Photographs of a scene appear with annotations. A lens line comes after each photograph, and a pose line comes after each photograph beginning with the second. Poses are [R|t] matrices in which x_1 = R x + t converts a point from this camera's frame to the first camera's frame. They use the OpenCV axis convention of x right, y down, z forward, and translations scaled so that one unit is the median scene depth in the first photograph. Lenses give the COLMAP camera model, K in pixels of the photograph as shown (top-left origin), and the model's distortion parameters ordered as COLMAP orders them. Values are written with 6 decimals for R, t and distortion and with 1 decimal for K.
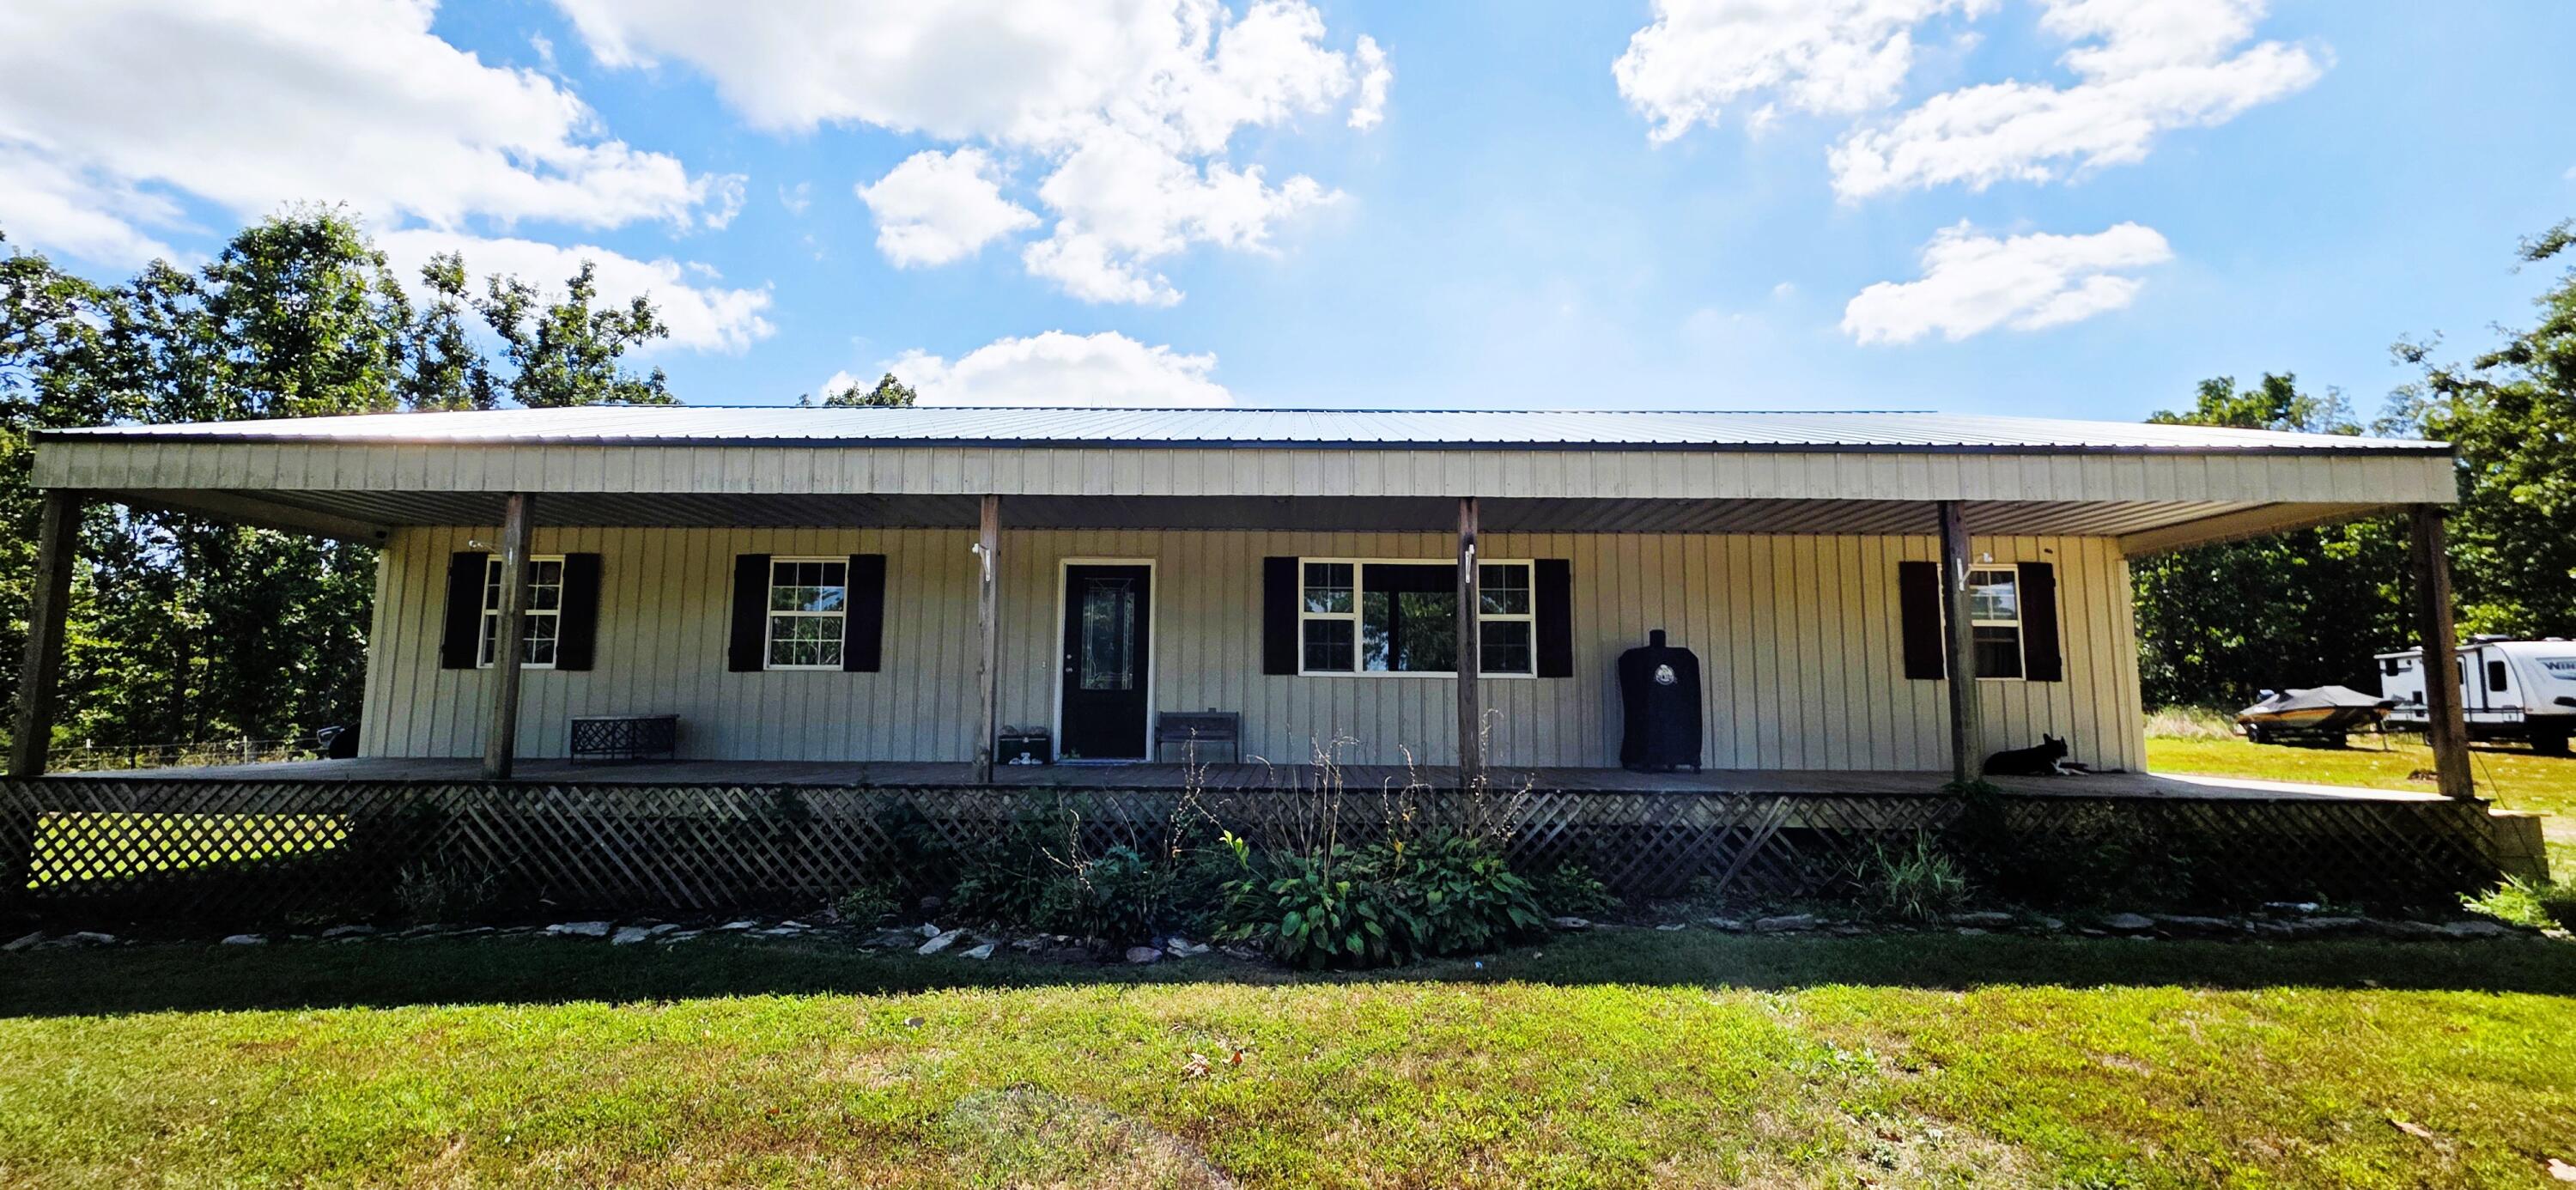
lens RADIAL K [[1026.9, 0, 1288.0], [0, 1026.9, 595.0], [0, 0, 1]] dist [0.000021, 0.000505]
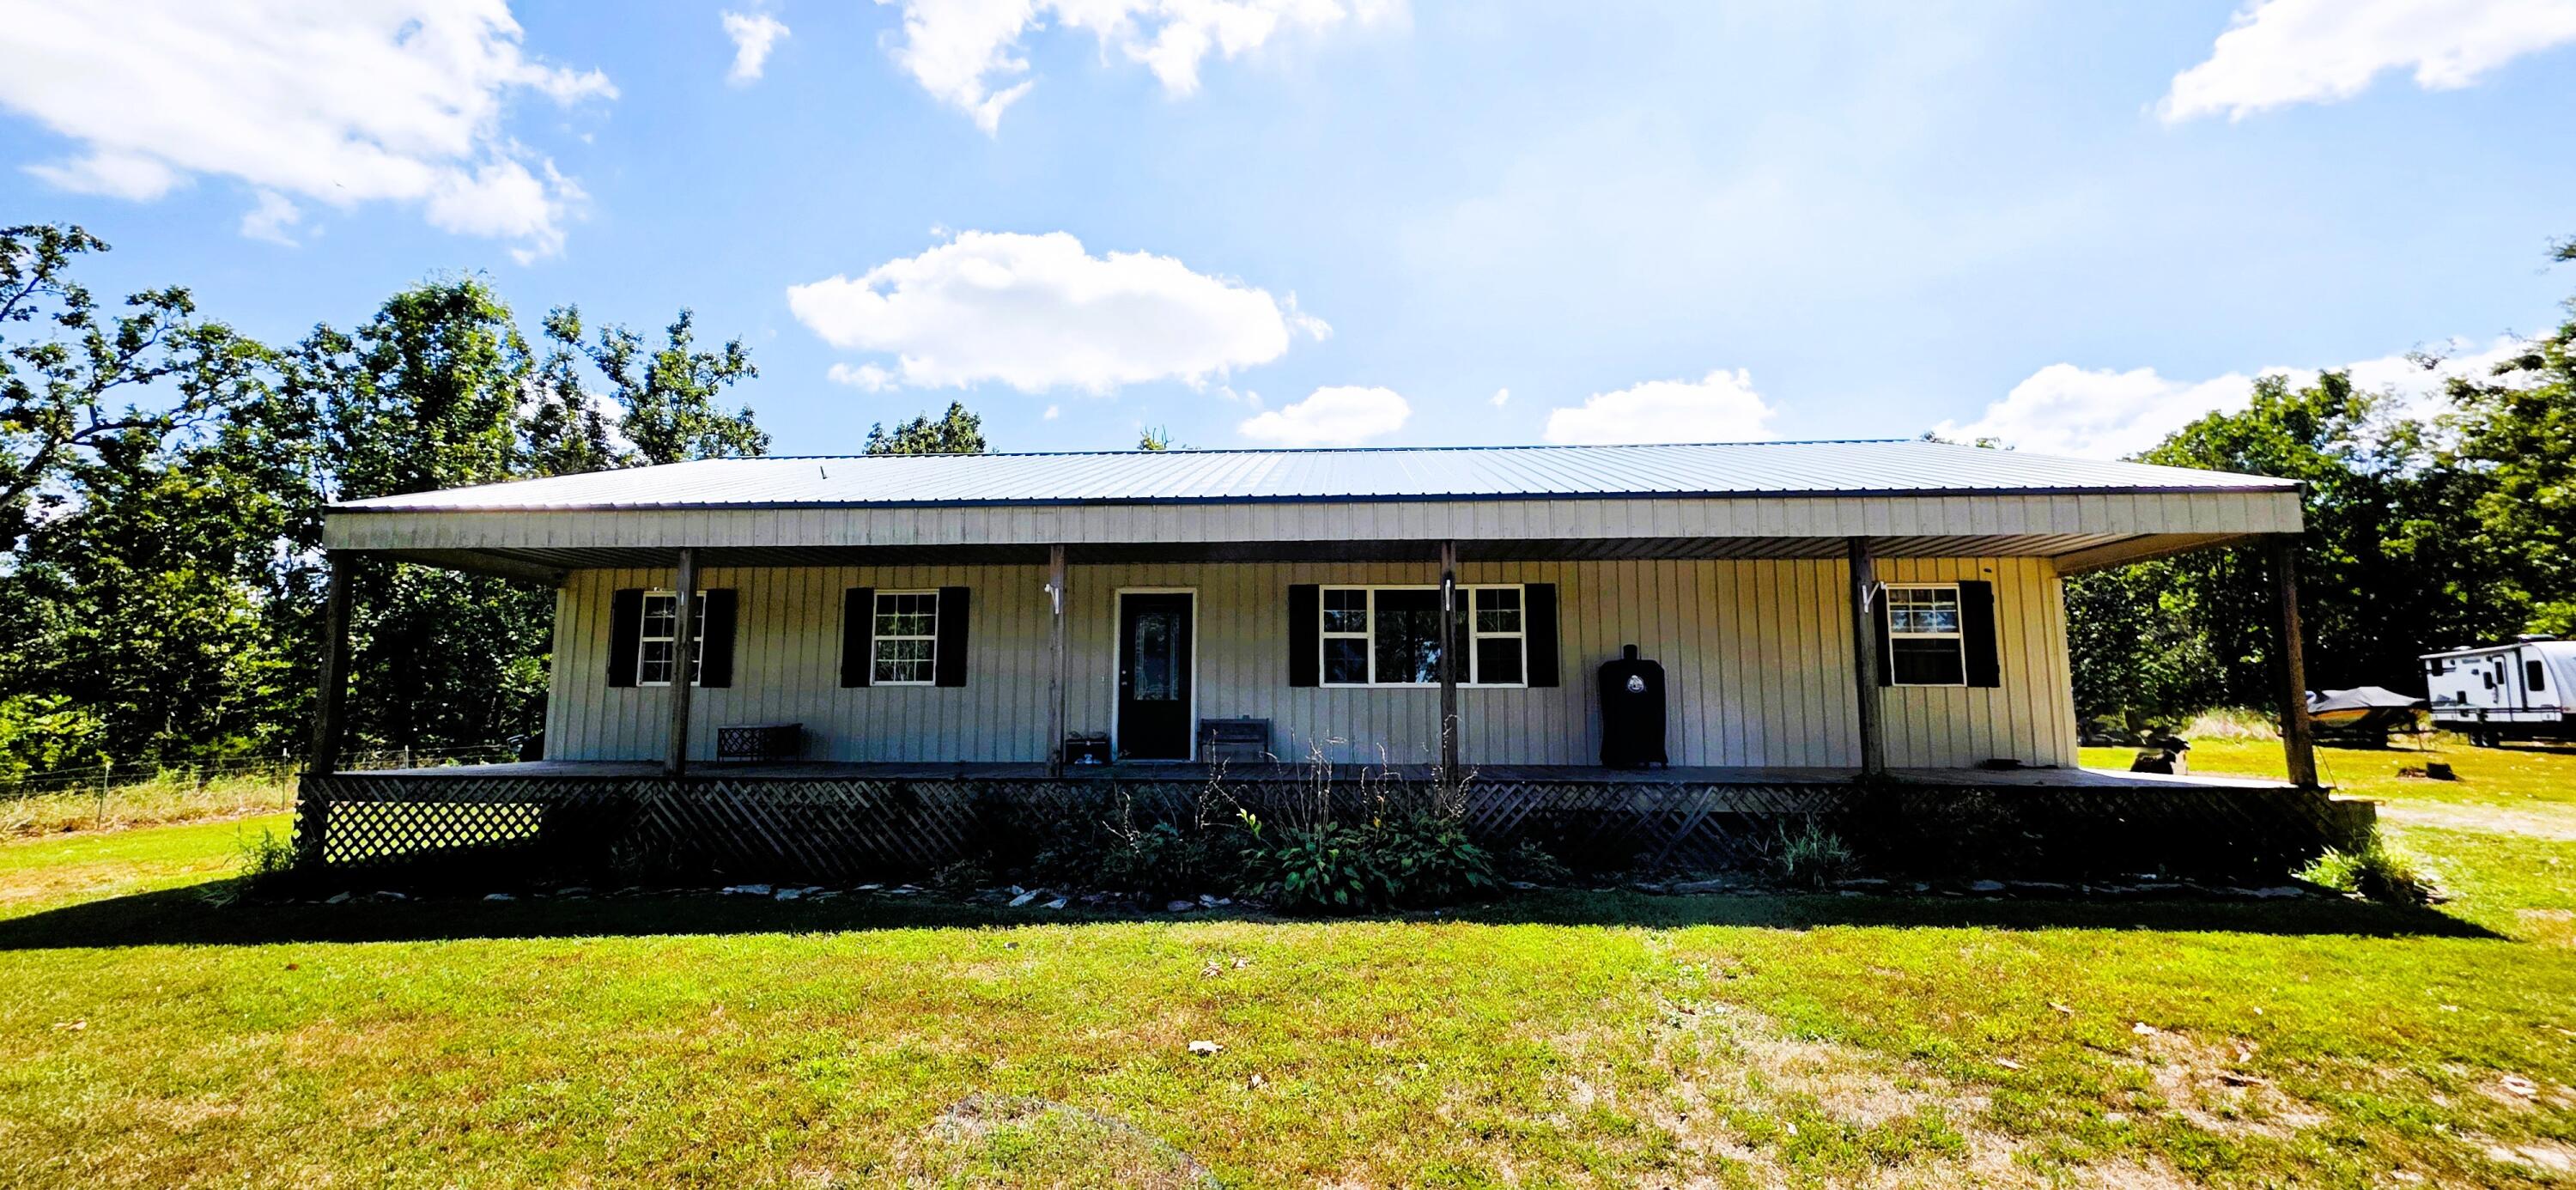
lens RADIAL K [[1017.6, 0, 1288.0], [0, 1017.6, 595.0], [0, 0, 1]] dist [-0.000024, 0.000412]
pose [[0.998483, -0.012549, -0.053618, 0.050958], [0.012120, 0.999892, -0.008321, -0.022273], [0.053716, 0.007659, 0.998527, -0.206487]]
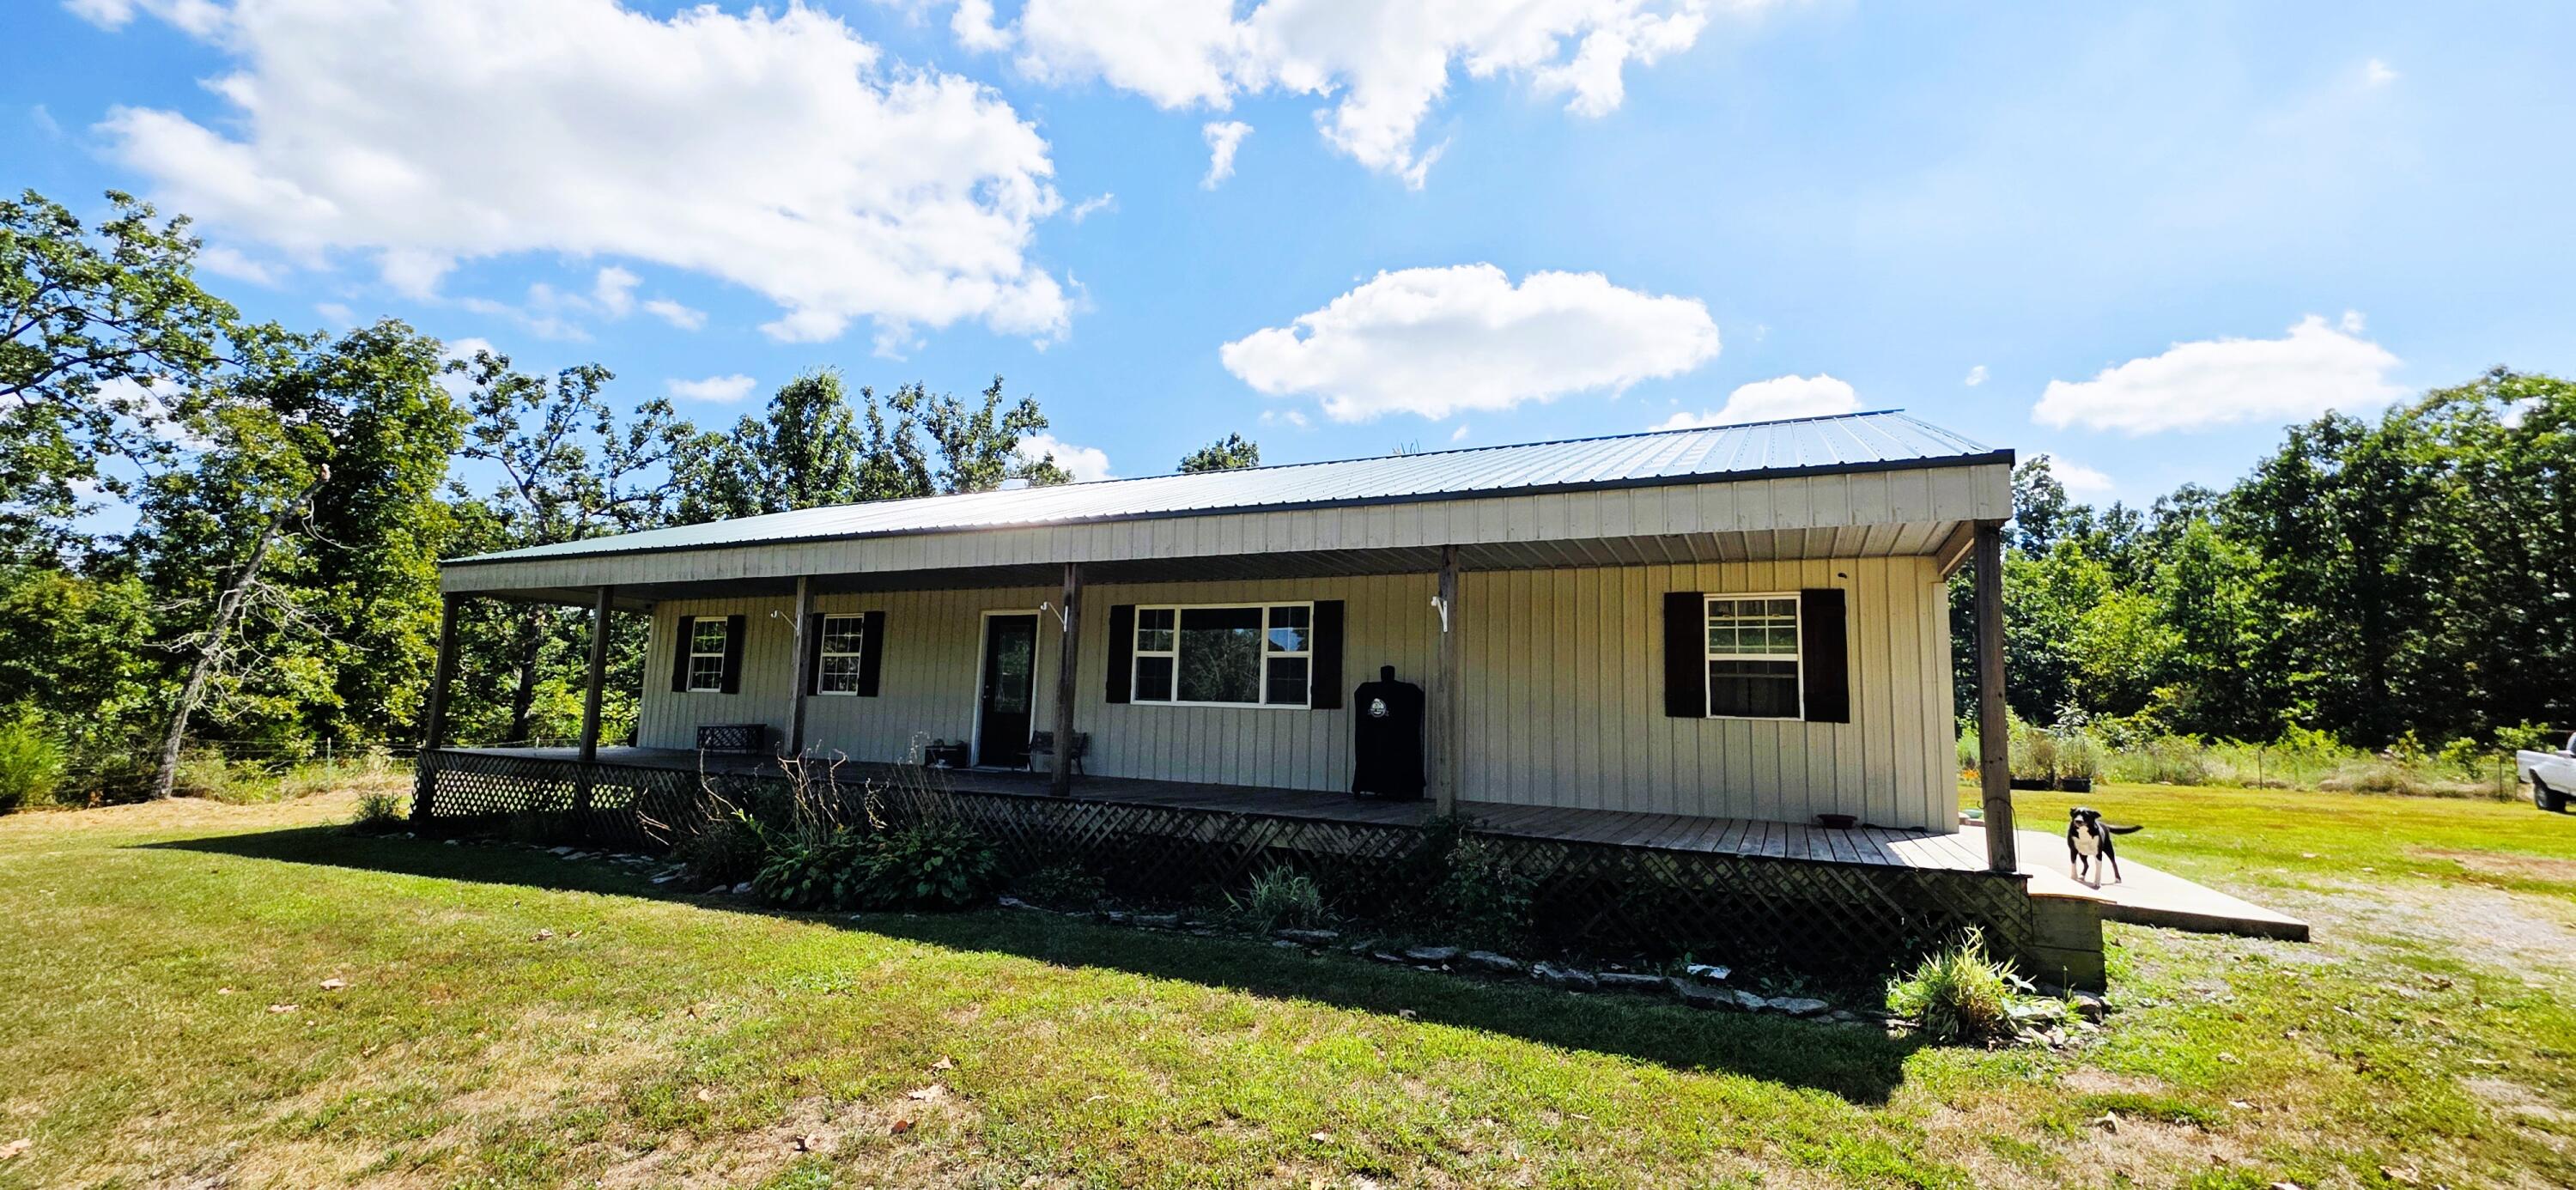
lens RADIAL K [[1015.5, 0, 1288.0], [0, 1015.5, 595.0], [0, 0, 1]] dist [0.013294, 0.000103]
pose [[0.903650, -0.031289, -0.427127, 0.938502], [0.021180, 0.999372, -0.028398, -0.015129], [0.427748, 0.016615, 0.903745, 0.000612]]
